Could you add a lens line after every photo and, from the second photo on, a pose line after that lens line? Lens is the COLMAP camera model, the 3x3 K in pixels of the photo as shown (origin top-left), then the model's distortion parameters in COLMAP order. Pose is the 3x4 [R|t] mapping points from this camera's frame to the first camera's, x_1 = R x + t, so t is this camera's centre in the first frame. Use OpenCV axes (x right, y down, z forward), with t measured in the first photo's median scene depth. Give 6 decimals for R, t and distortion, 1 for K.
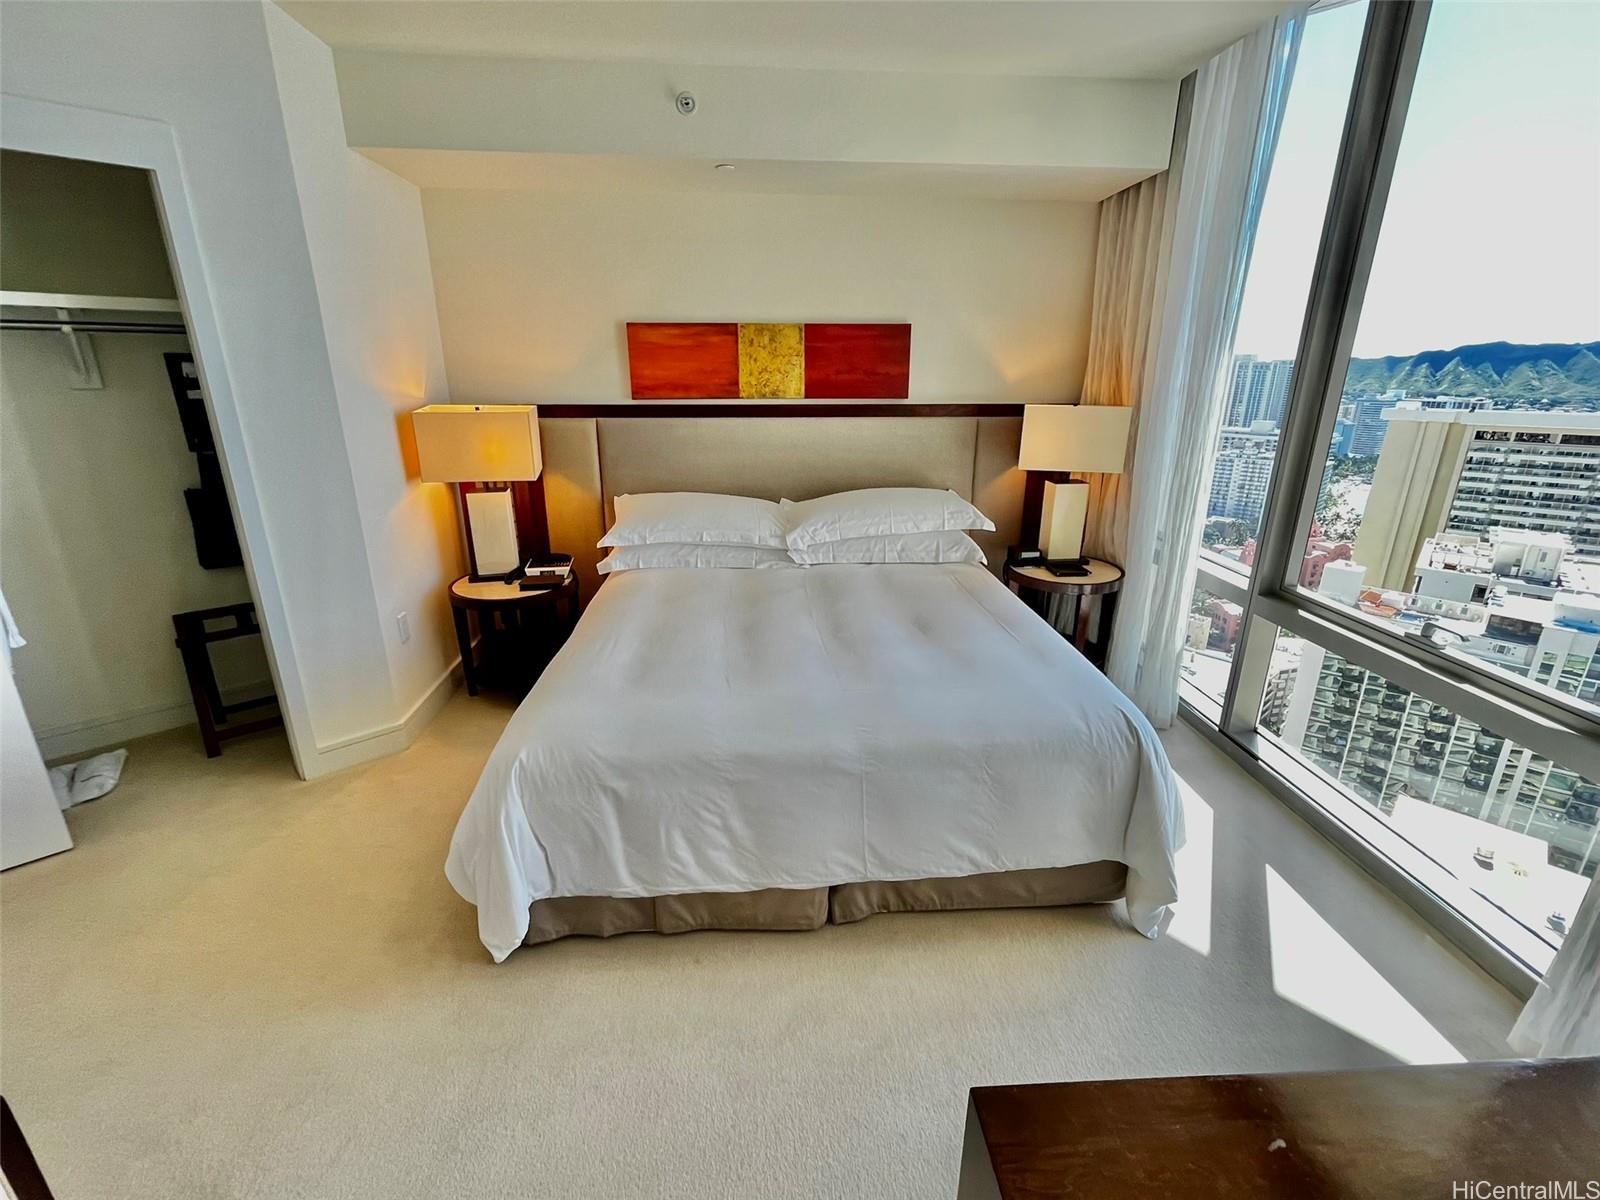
lens RADIAL K [[702.8, 0, 803.0], [0, 702.8, 591.0], [0, 0, 1]] dist [0.002472, -0.000280]
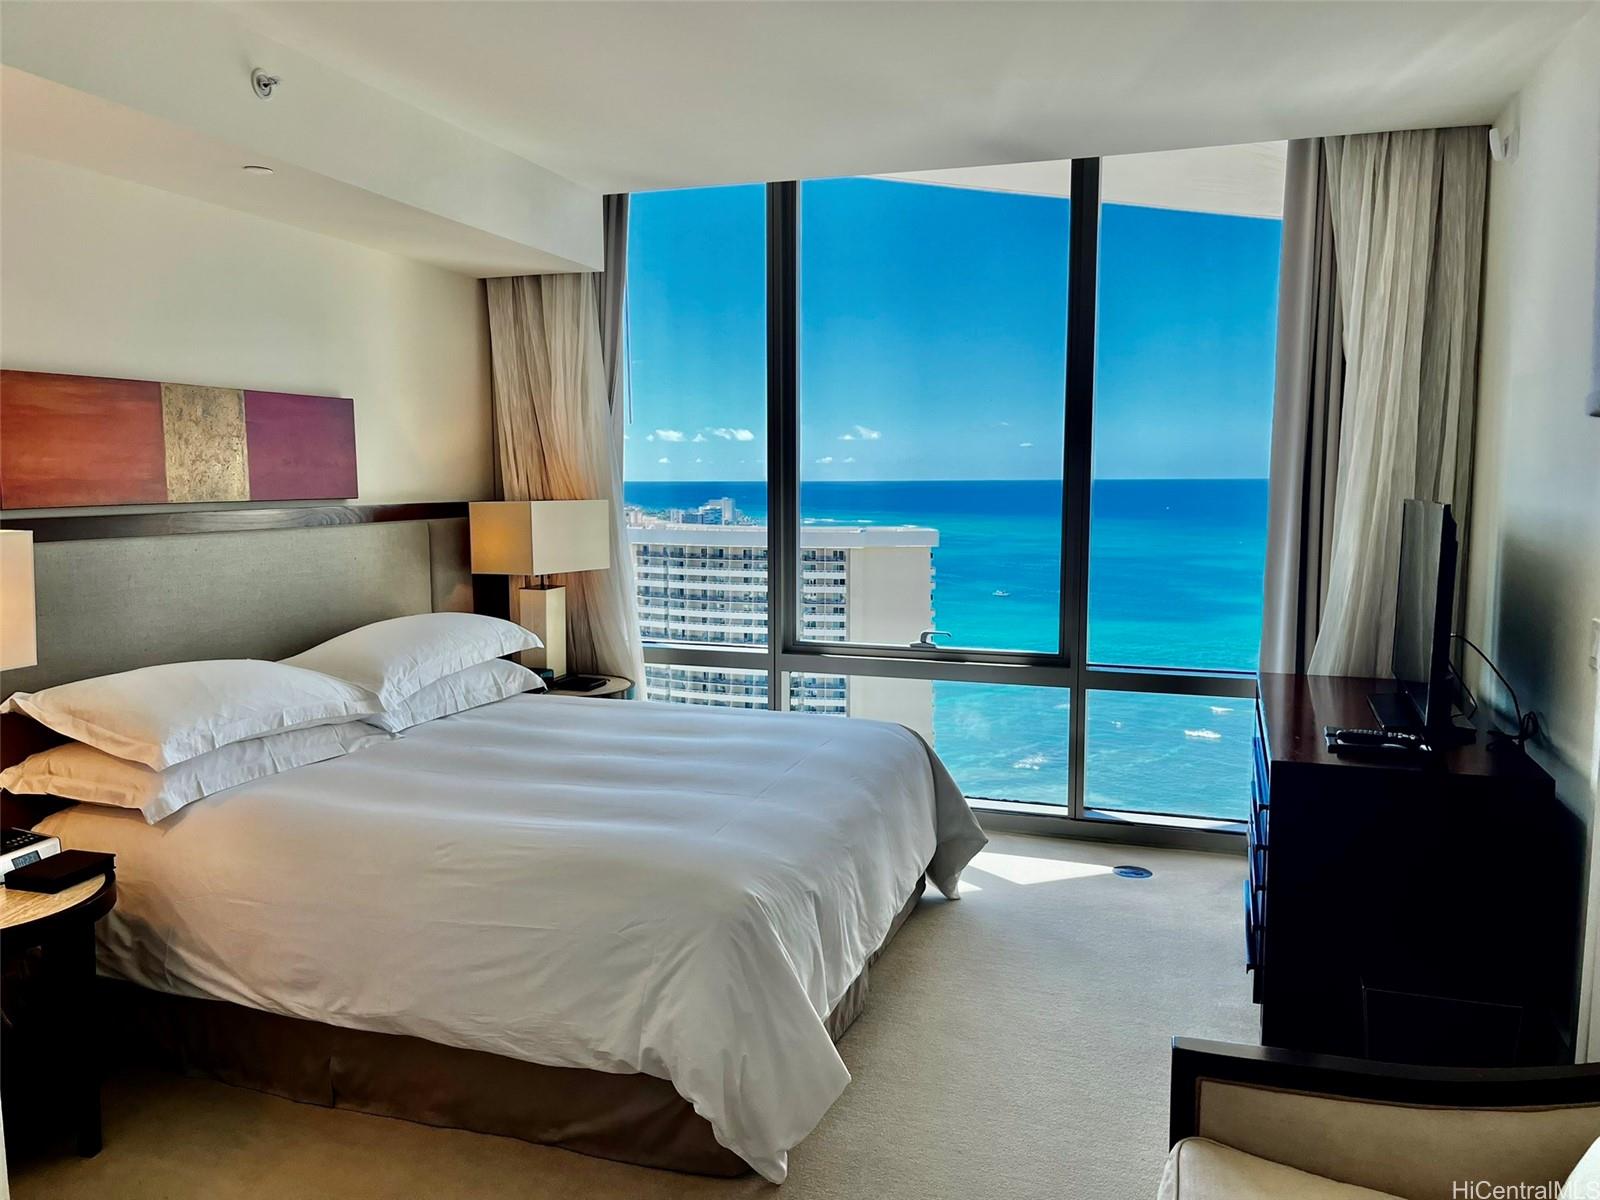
lens RADIAL K [[1203.6, 0, 802.5], [0, 1203.6, 604.5], [0, 0, 1]] dist [0.037467, -0.007525]
pose [[0.381410, -0.101362, 0.918832, -0.845430], [0.277096, 0.960800, -0.009032, -0.034571], [-0.881898, 0.258049, 0.394546, 0.146895]]
